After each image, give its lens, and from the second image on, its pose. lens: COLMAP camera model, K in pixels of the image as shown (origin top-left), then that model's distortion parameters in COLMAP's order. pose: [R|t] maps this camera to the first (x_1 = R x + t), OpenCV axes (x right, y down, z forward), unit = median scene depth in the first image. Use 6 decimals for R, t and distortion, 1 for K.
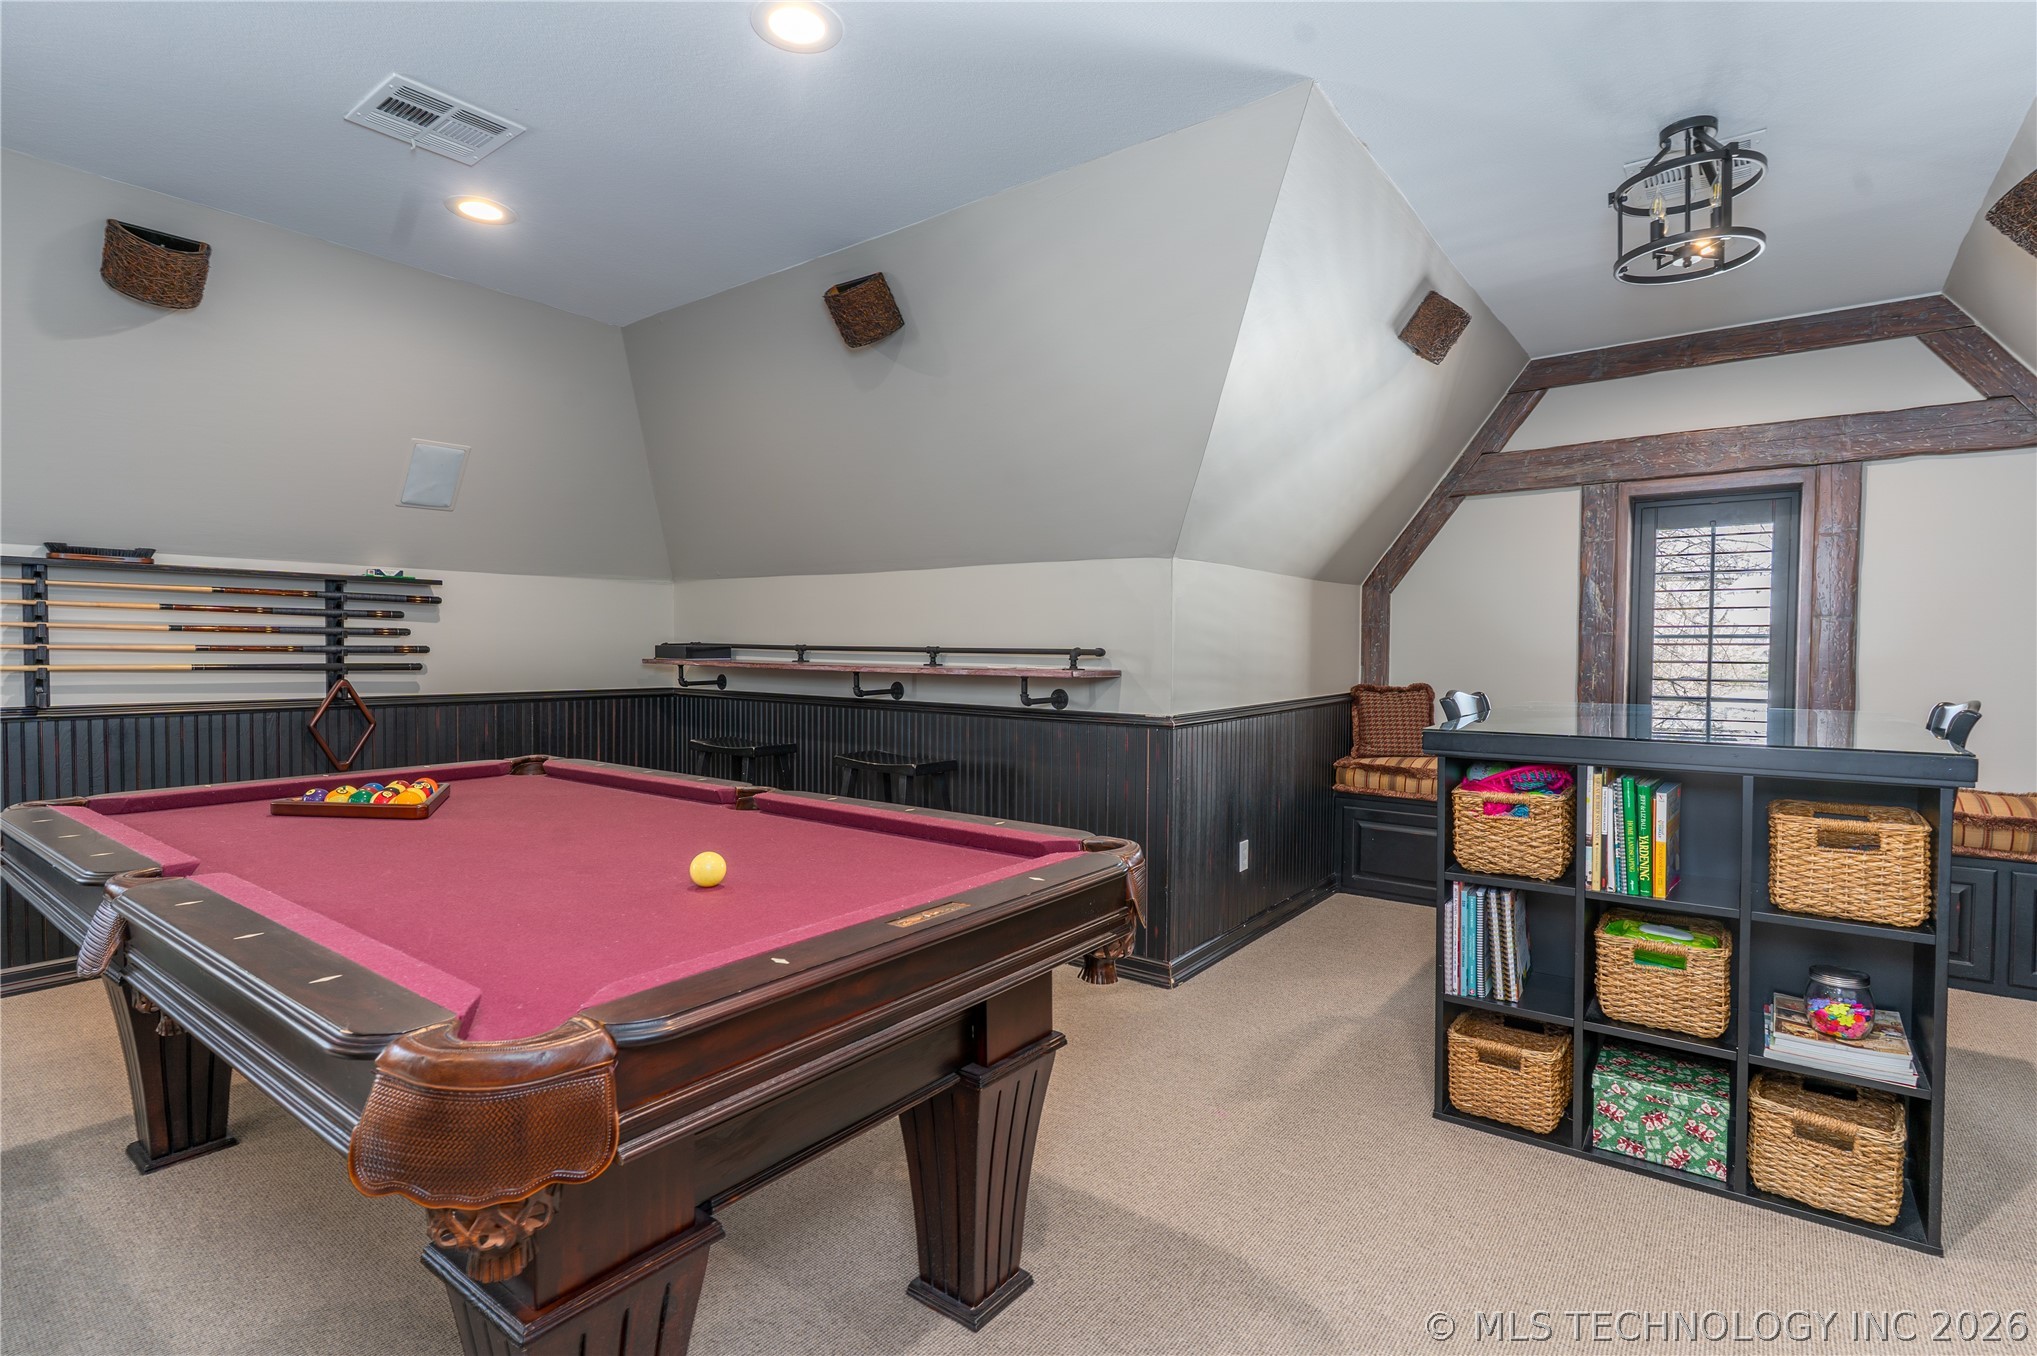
lens RADIAL K [[975.9, 0, 1012.2], [0, 975.9, 682.6], [0, 0, 1]] dist [-0.003468, 0.000093]
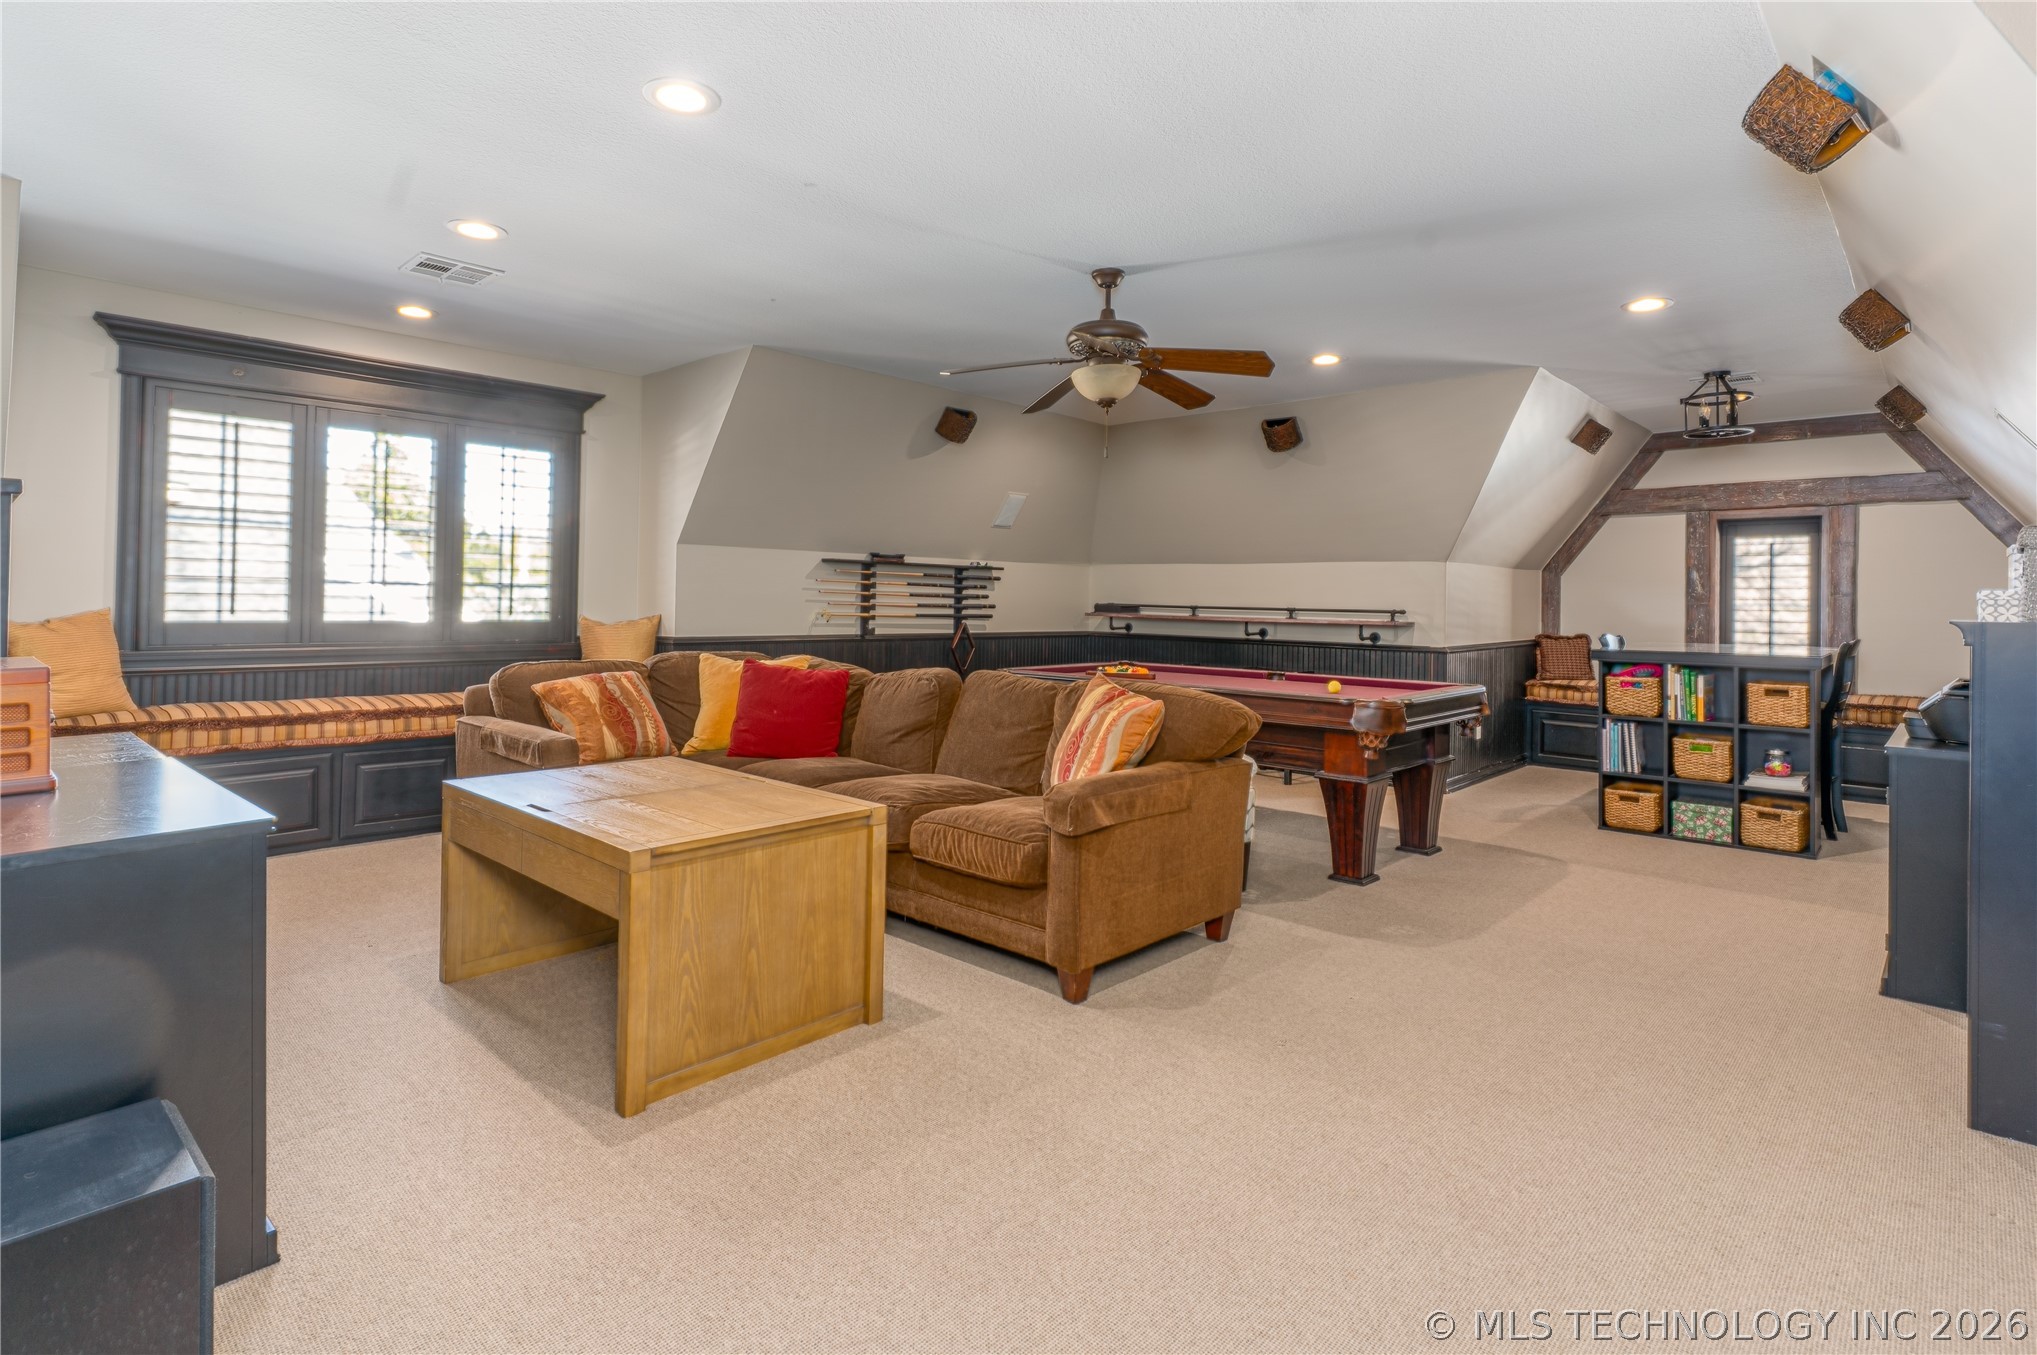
lens RADIAL K [[975.9, 0, 1038.6], [0, 975.9, 601.2], [0, 0, 1]] dist [-0.003468, 0.000093]
pose [[0.995155, 0.008825, -0.097920, -0.411008], [-0.012649, 0.999179, -0.038497, 0.027671], [0.097500, 0.039549, 0.994449, -0.891665]]
